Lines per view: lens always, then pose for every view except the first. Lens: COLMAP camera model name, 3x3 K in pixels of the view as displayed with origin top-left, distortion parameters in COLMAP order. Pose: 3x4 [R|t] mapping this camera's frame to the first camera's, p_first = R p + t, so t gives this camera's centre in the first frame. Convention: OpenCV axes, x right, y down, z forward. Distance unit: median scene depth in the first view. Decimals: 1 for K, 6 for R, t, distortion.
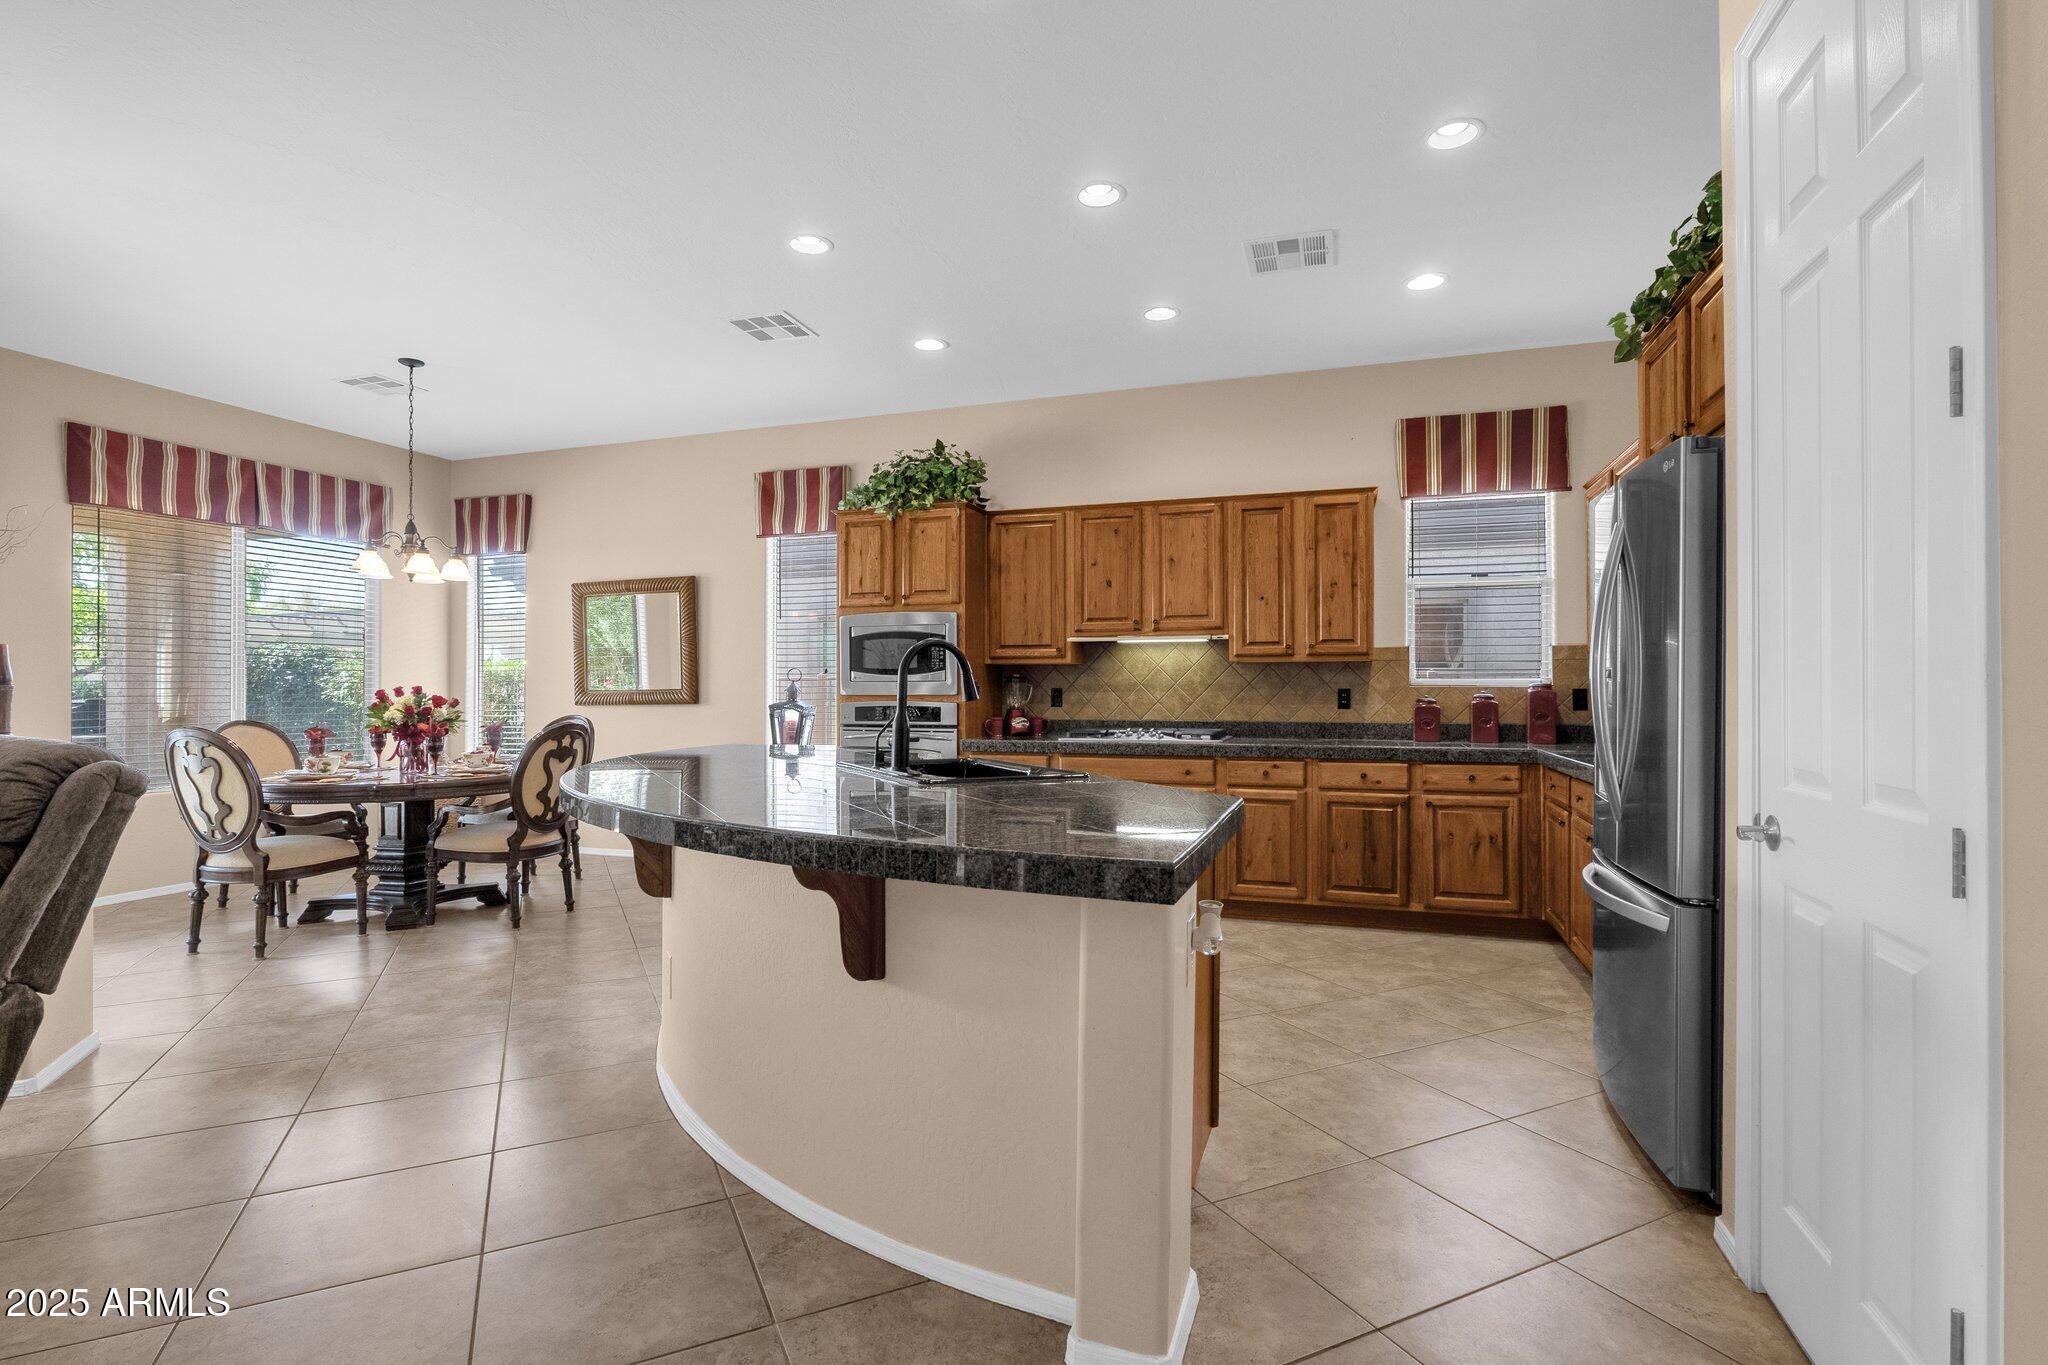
lens RADIAL K [[979.8, 0, 1024.0], [0, 979.8, 682.5], [0, 0, 1]] dist [-0.003018, -0.000131]
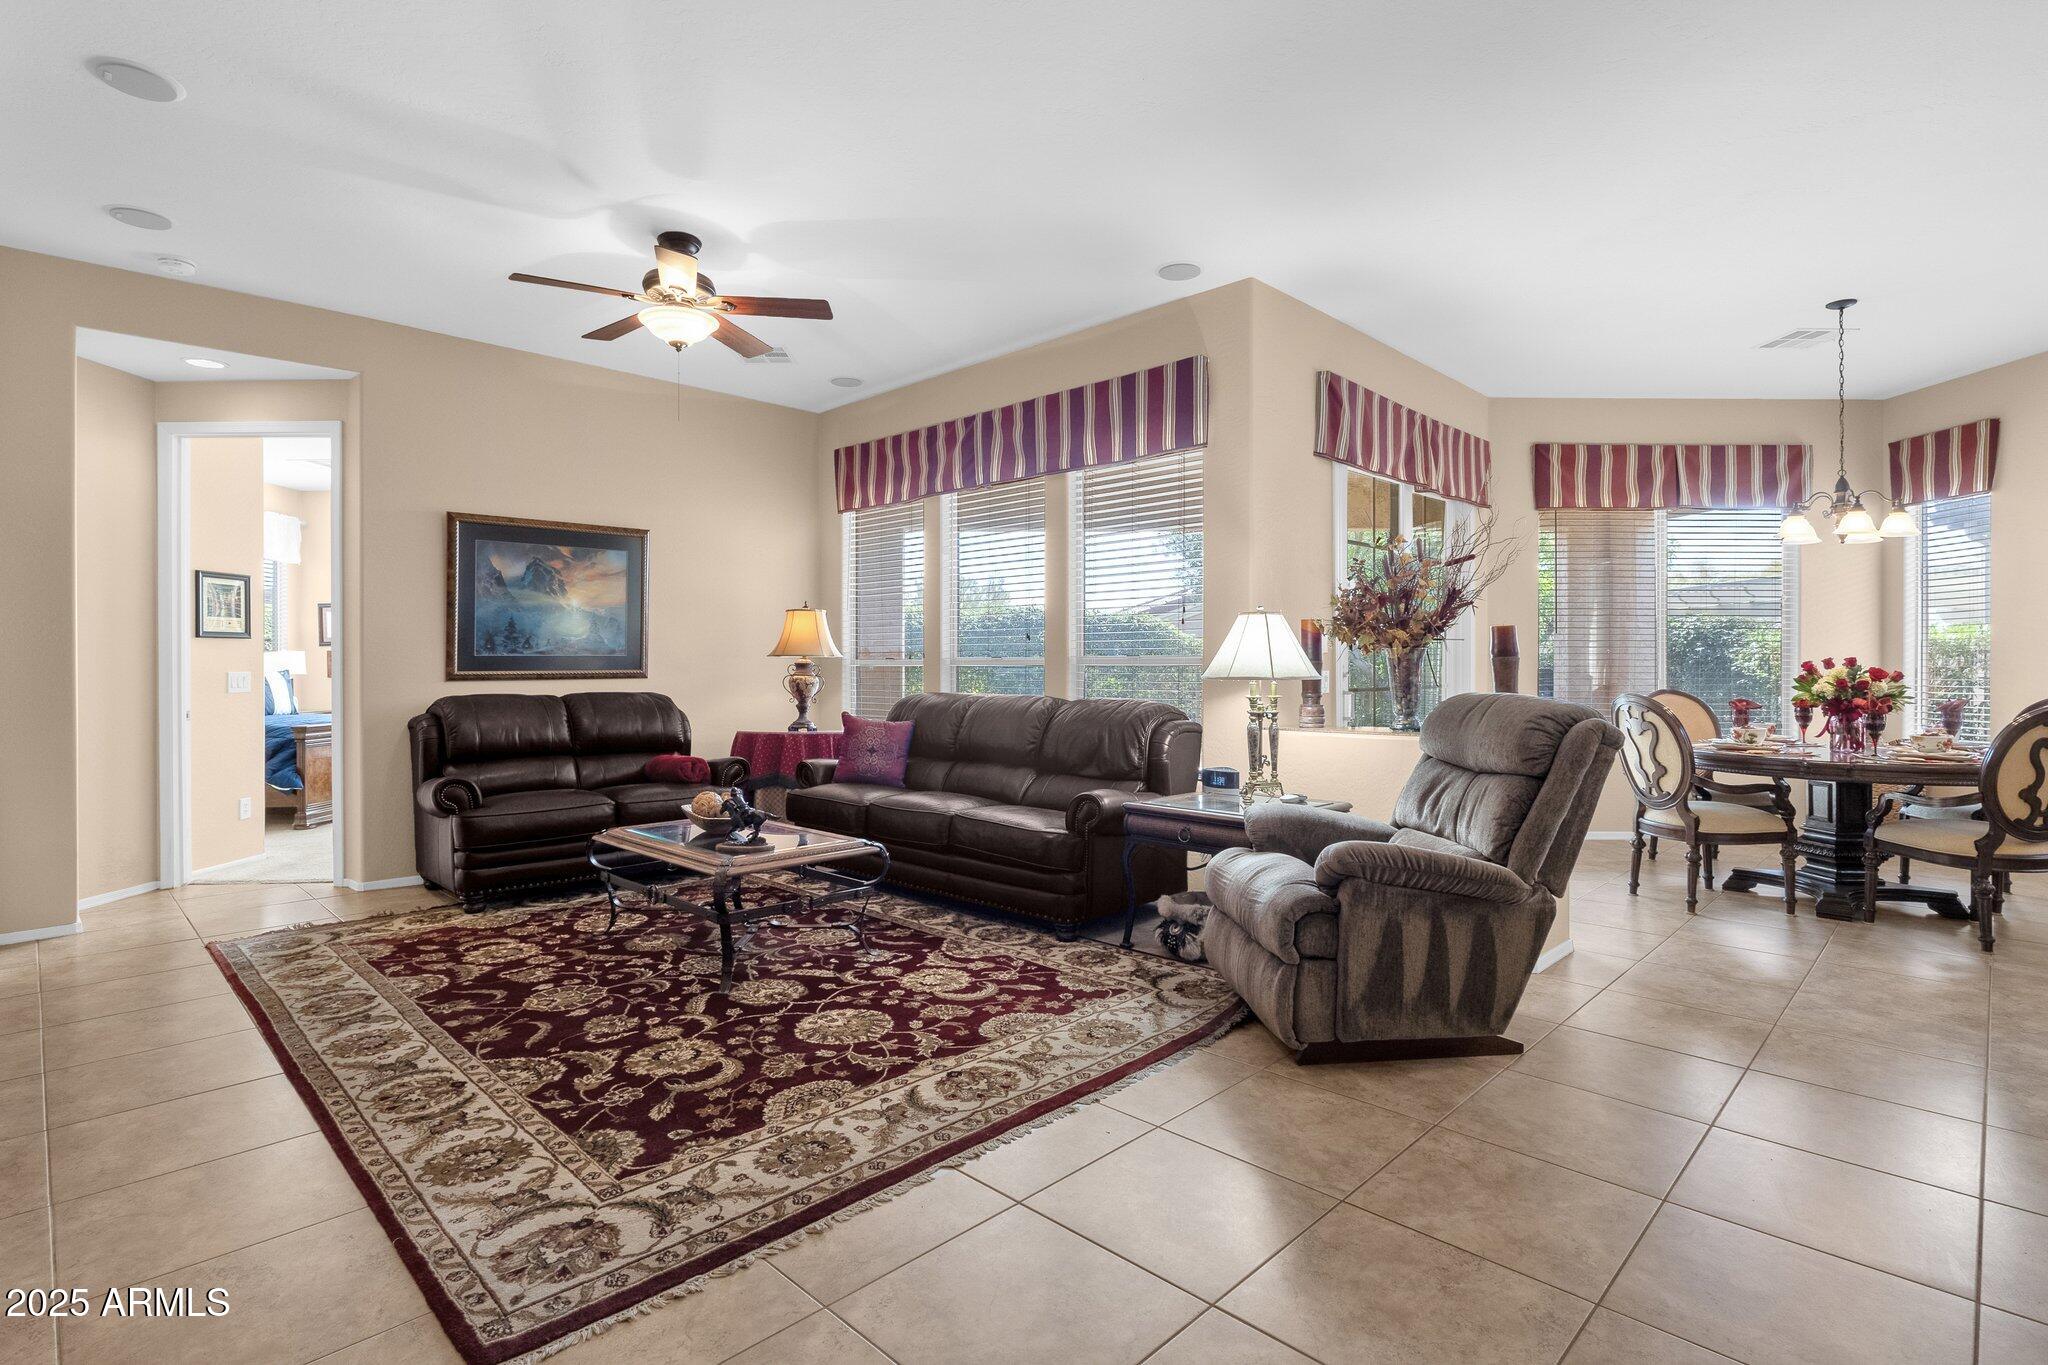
lens RADIAL K [[992.1, 0, 1017.0], [0, 992.1, 662.5], [0, 0, 1]] dist [-0.011987, 0.000518]
pose [[0.320681, 0.004498, -0.947177, -0.001084], [0.003657, 0.999975, 0.005987, 0.000178], [0.947180, -0.005384, 0.320657, -0.034038]]
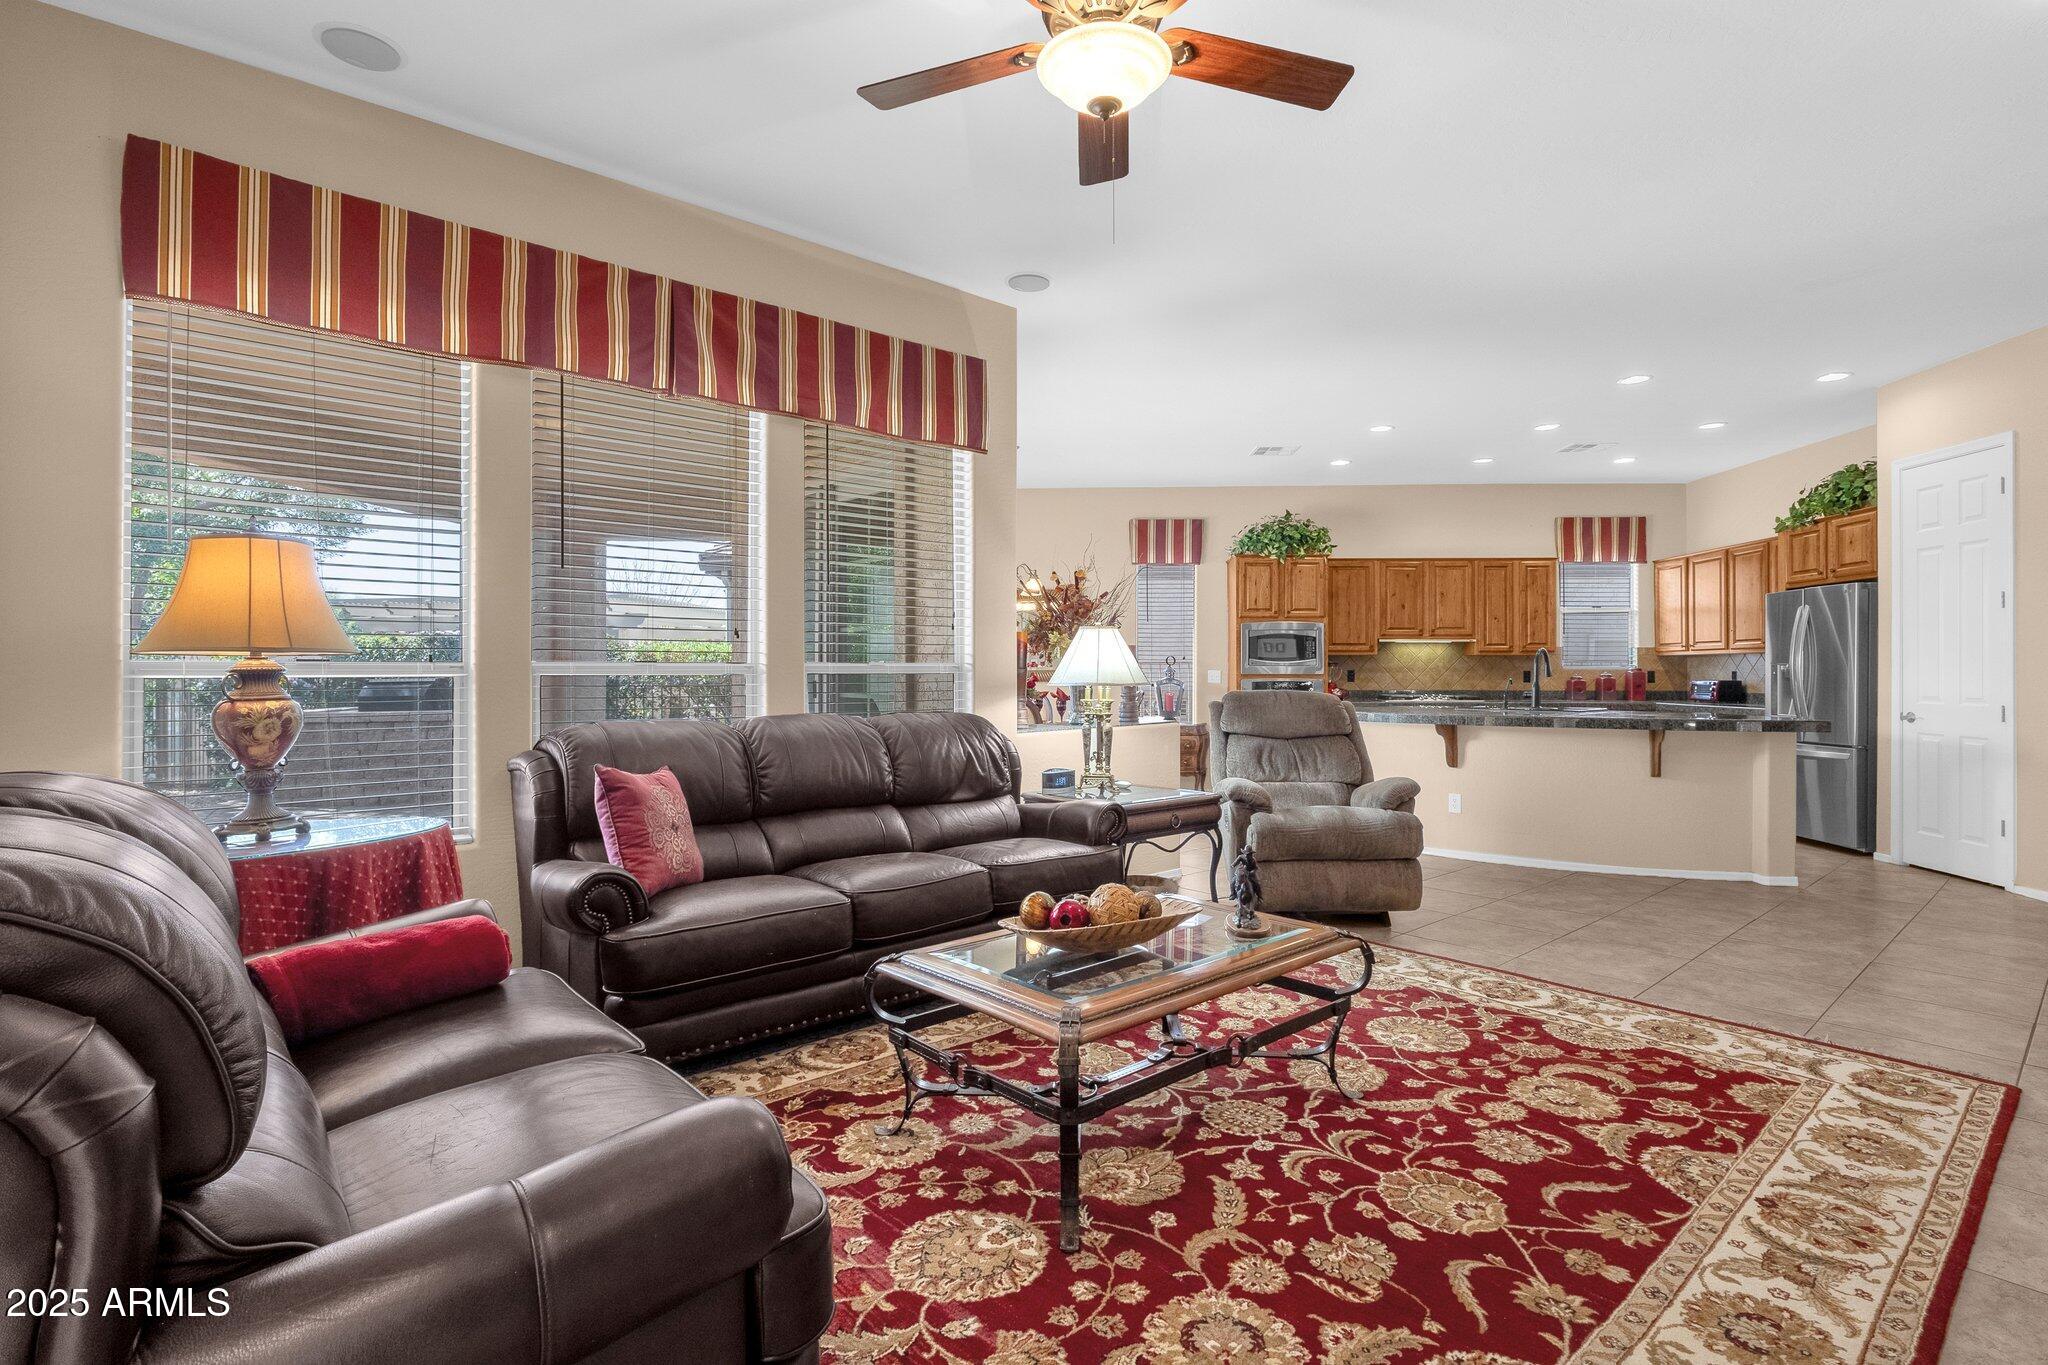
lens RADIAL K [[1016.9, 0, 1024.0], [0, 1016.9, 682.5], [0, 0, 1]] dist [-0.011141, -0.000266]
pose [[0.964065, 0.000345, 0.265666, -0.650649], [-0.004228, 0.999892, 0.014042, 0.003422], [-0.265632, -0.014661, 0.963963, -0.315516]]
